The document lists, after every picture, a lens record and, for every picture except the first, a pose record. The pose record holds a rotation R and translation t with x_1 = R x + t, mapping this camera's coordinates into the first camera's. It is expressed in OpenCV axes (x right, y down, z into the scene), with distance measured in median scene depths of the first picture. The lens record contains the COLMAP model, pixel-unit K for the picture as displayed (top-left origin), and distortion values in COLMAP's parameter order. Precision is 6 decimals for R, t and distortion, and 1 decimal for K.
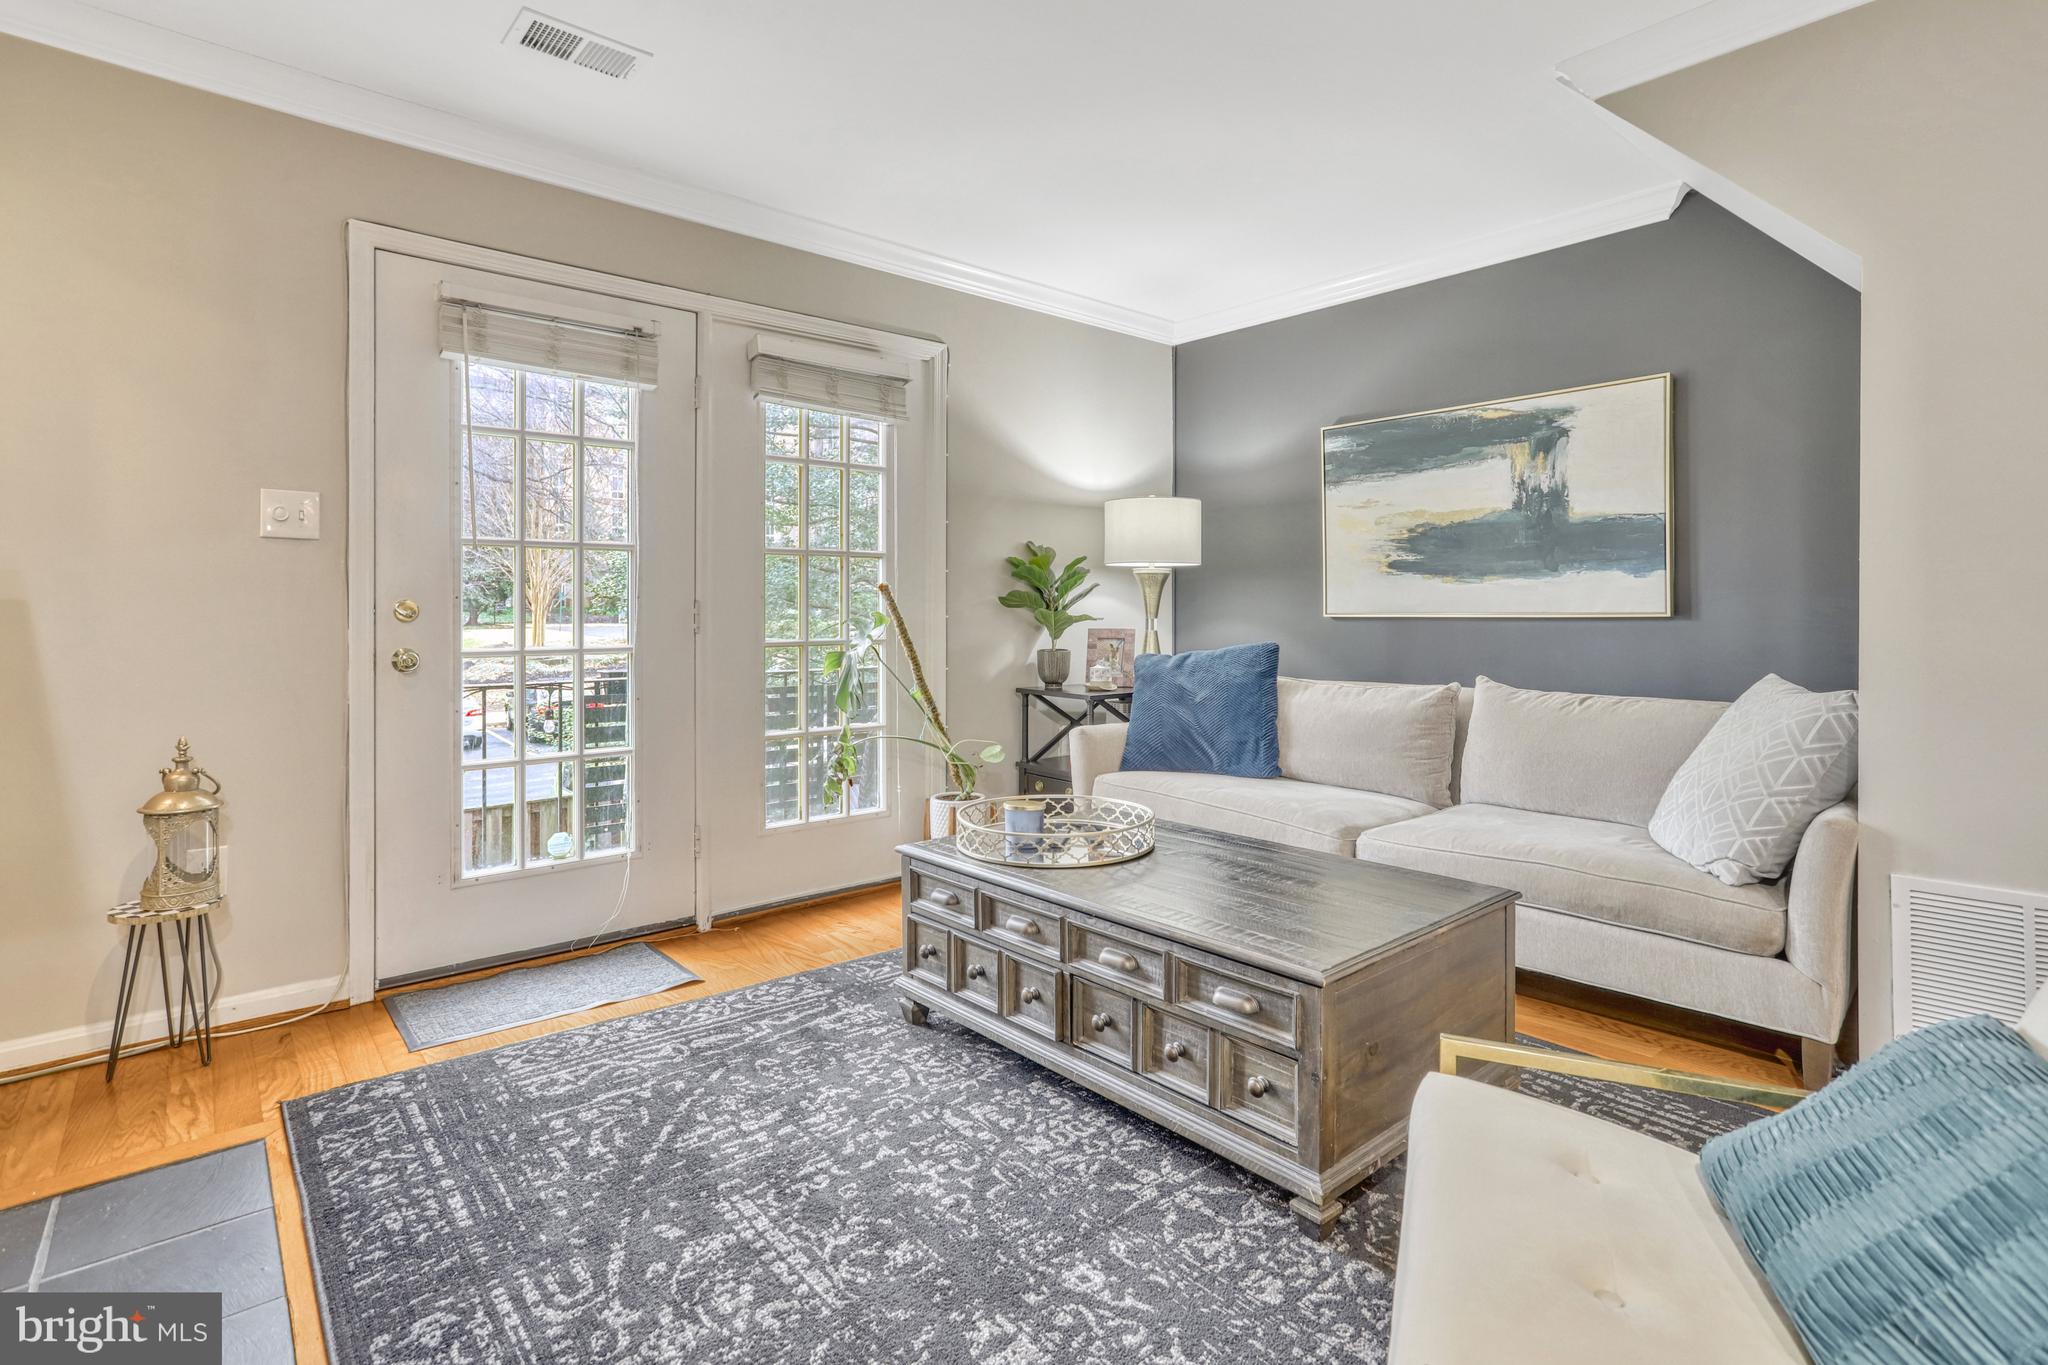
lens RADIAL K [[1019.2, 0, 1026.9], [0, 1019.2, 615.2], [0, 0, 1]] dist [-0.015761, 0.017476]
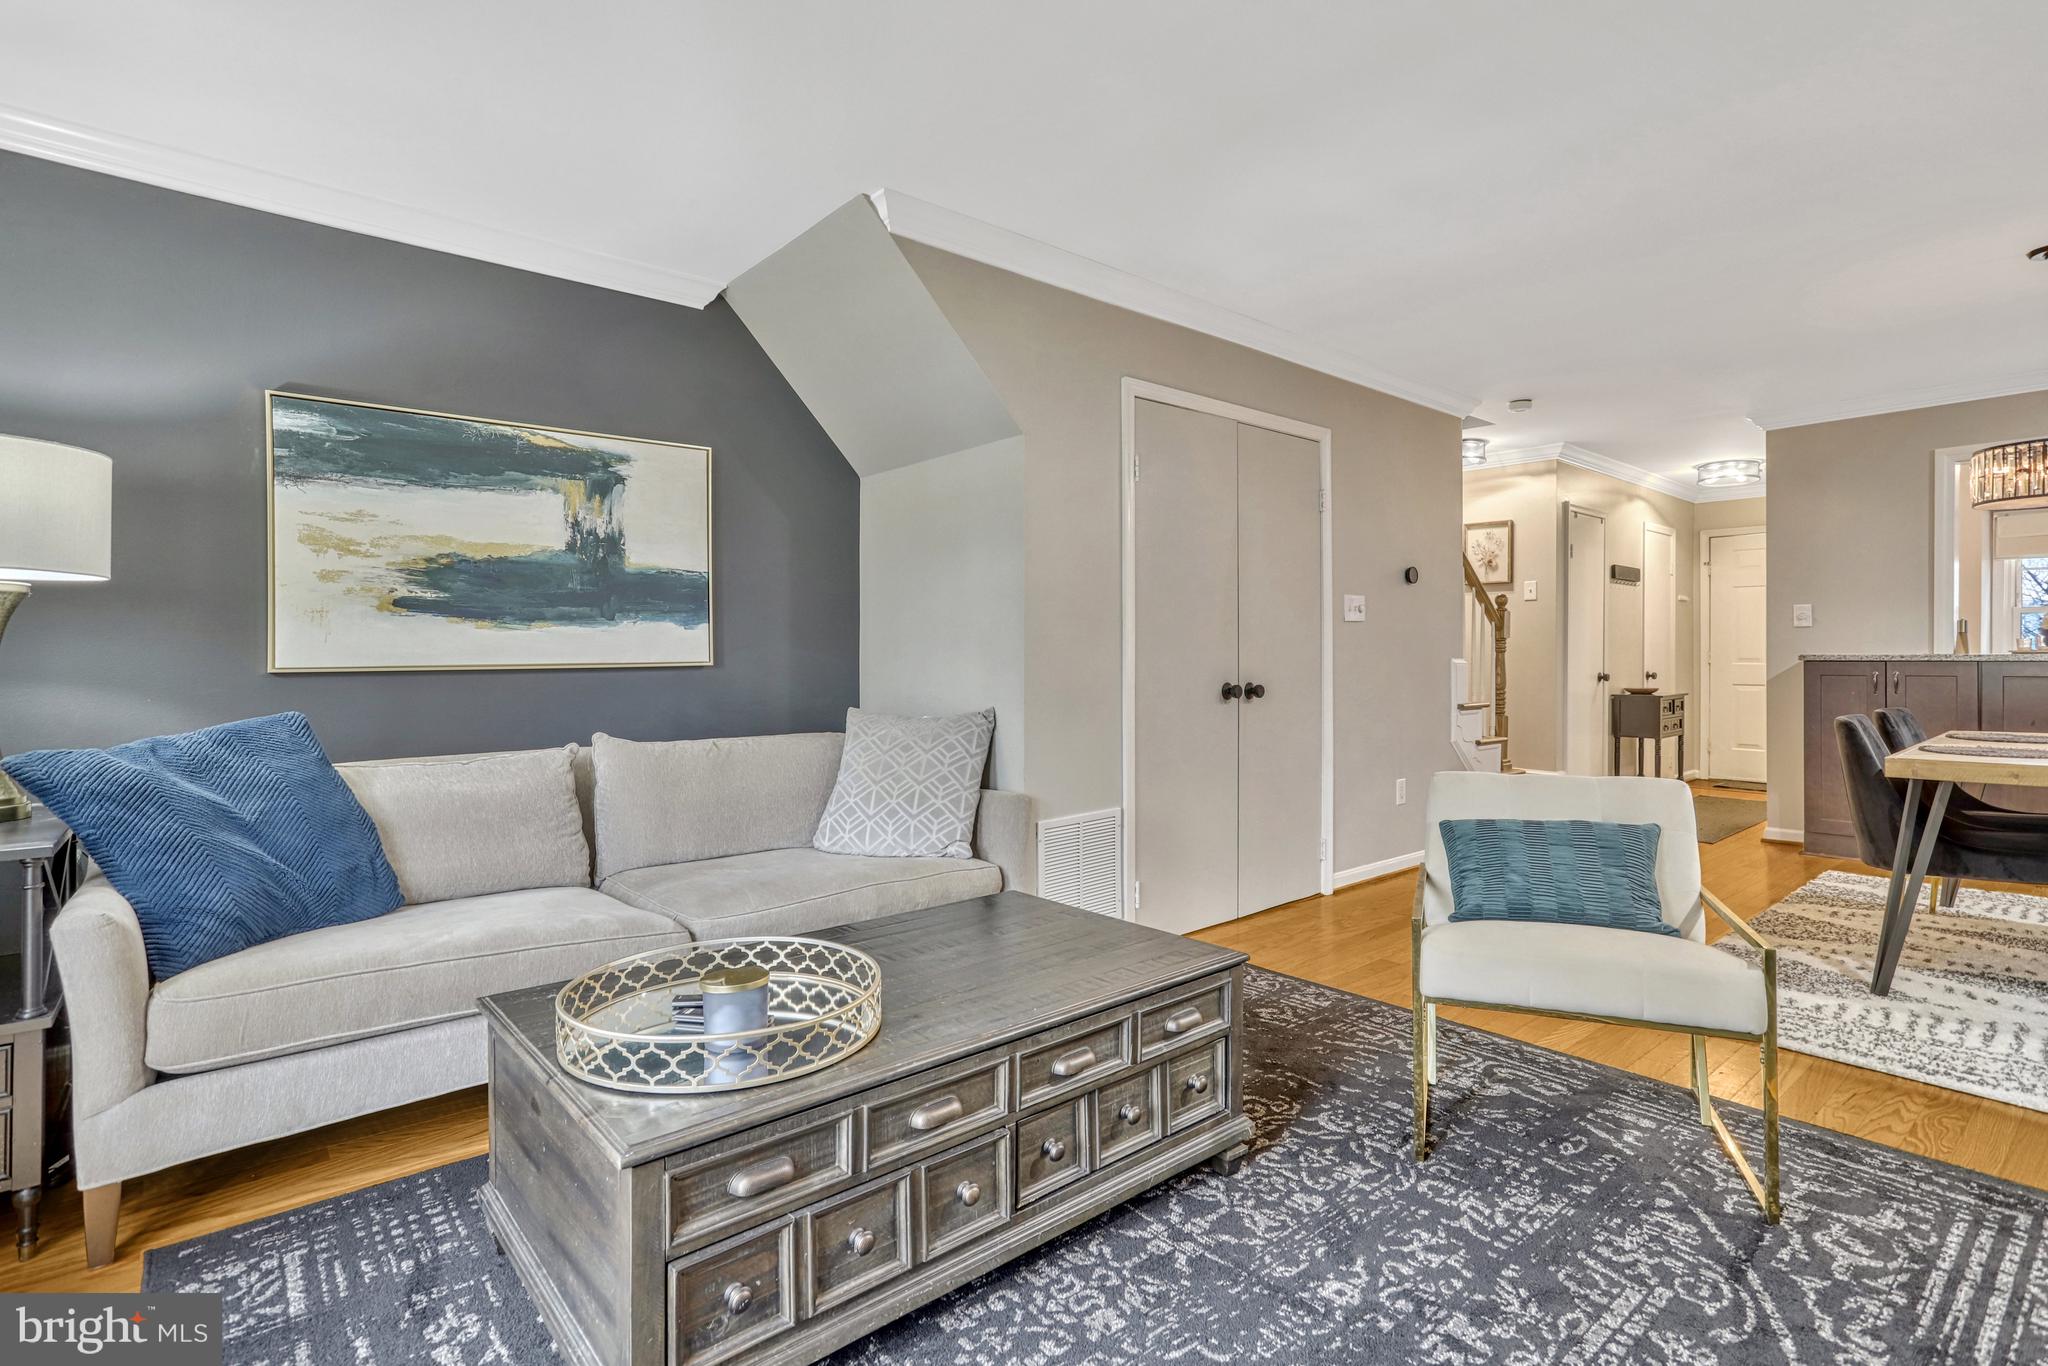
lens RADIAL K [[1004.9, 0, 1056.7], [0, 1004.9, 646.6], [0, 0, 1]] dist [-0.001399, -0.000347]
pose [[-0.011394, 0.008741, 0.999897, -0.551701], [0.013467, 0.999872, -0.008587, -0.005042], [-0.999844, 0.013368, -0.011510, 0.727038]]
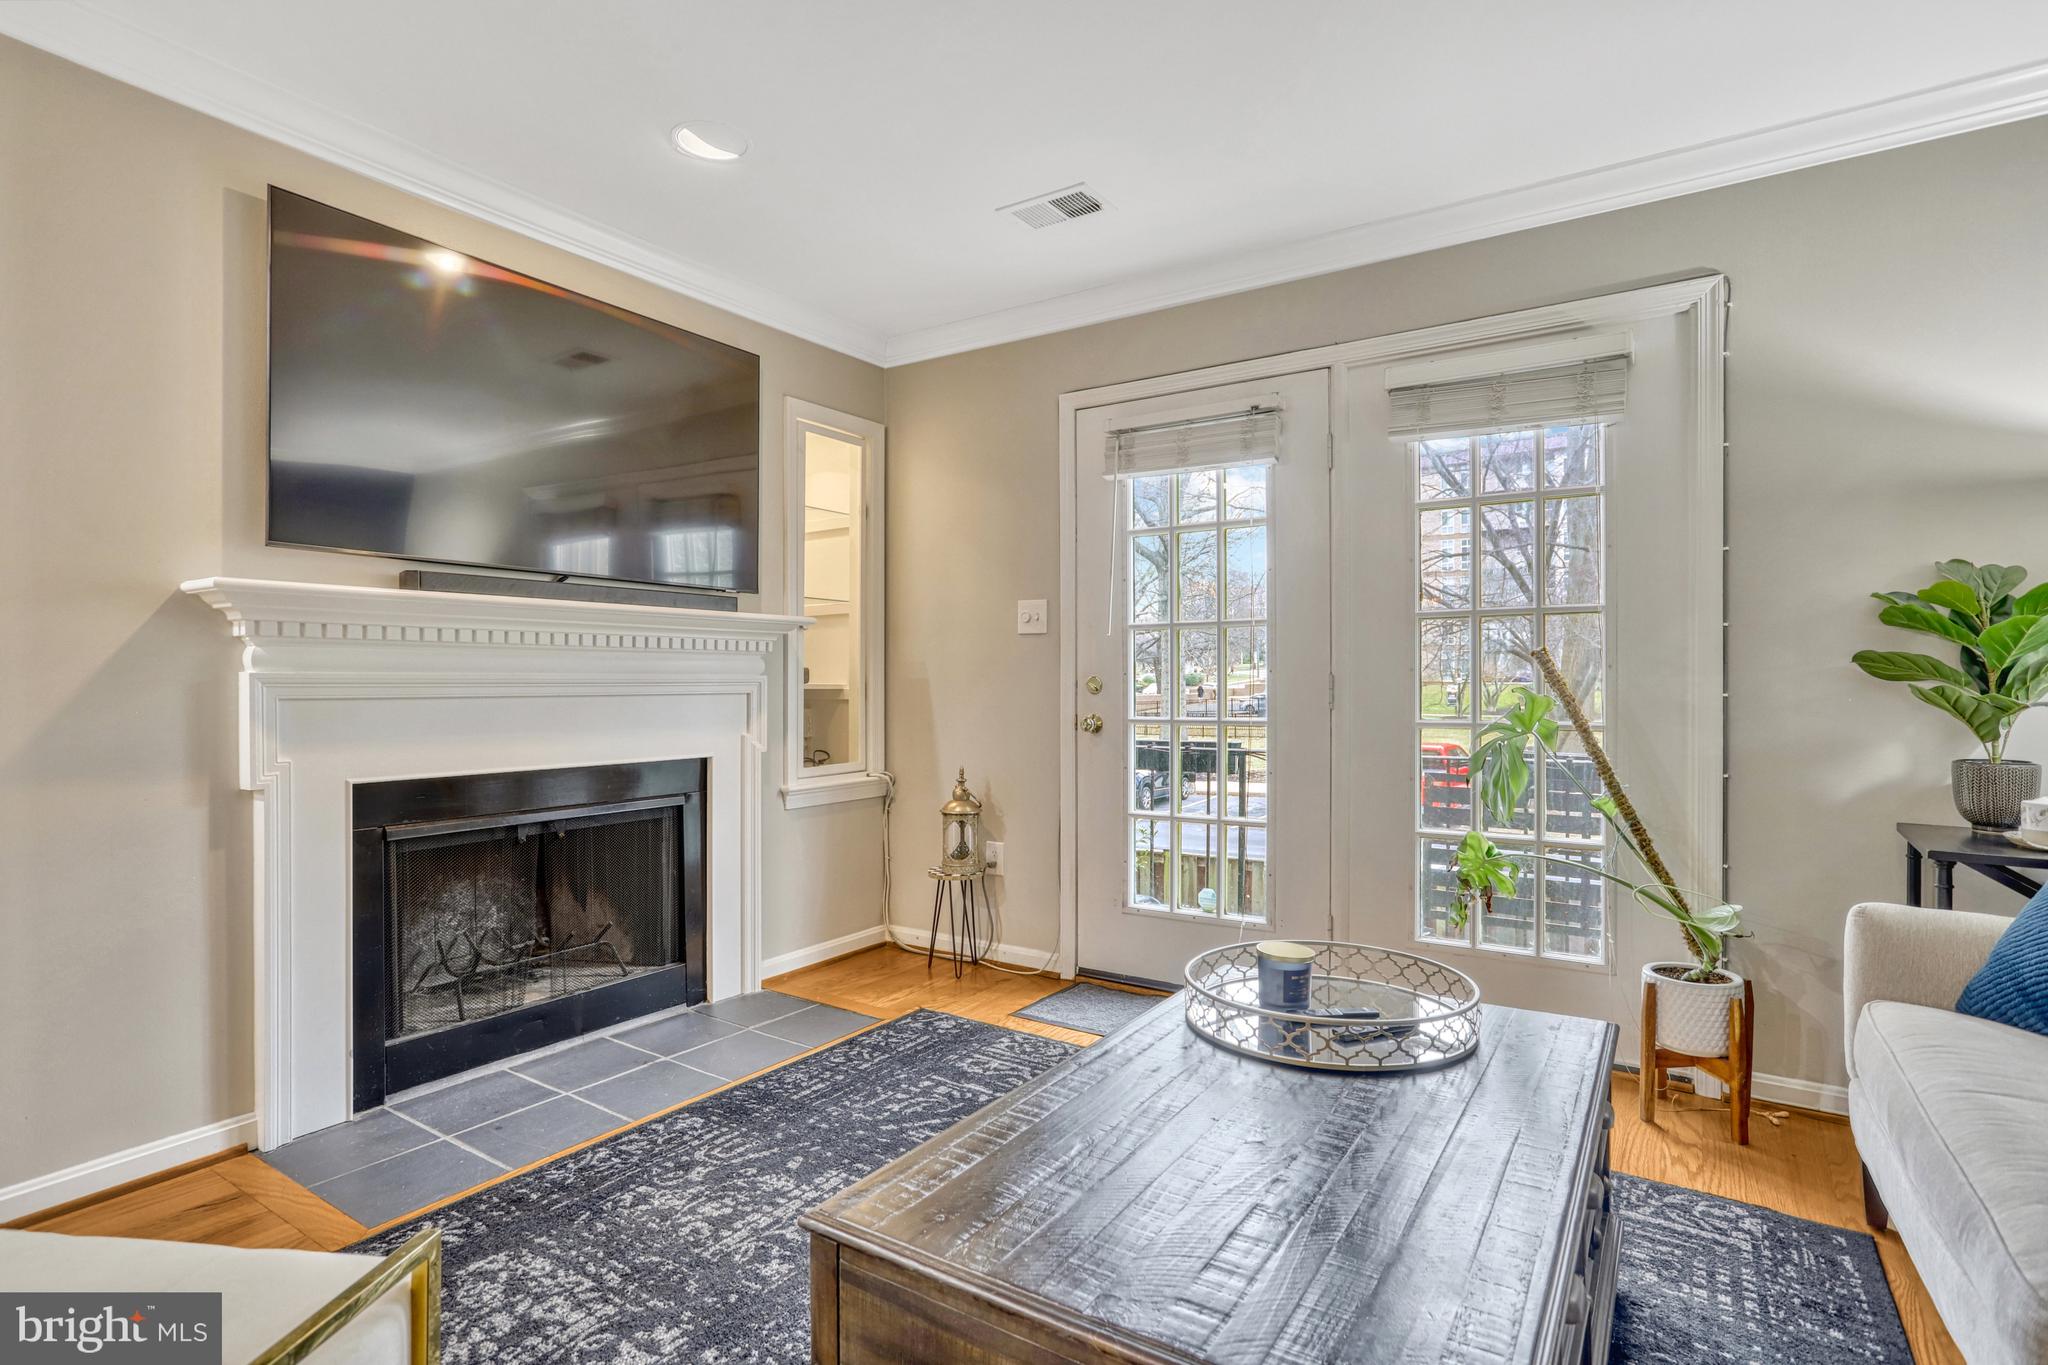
lens RADIAL K [[1016.0, 0, 1024.0], [0, 1016.0, 682.5], [0, 0, 1]] dist [-0.024837, 0.000465]
pose [[0.260194, -0.001920, -0.965554, 0.580894], [-0.006033, 0.999975, -0.003614, -0.002241], [0.965537, 0.006766, 0.260176, 0.565225]]
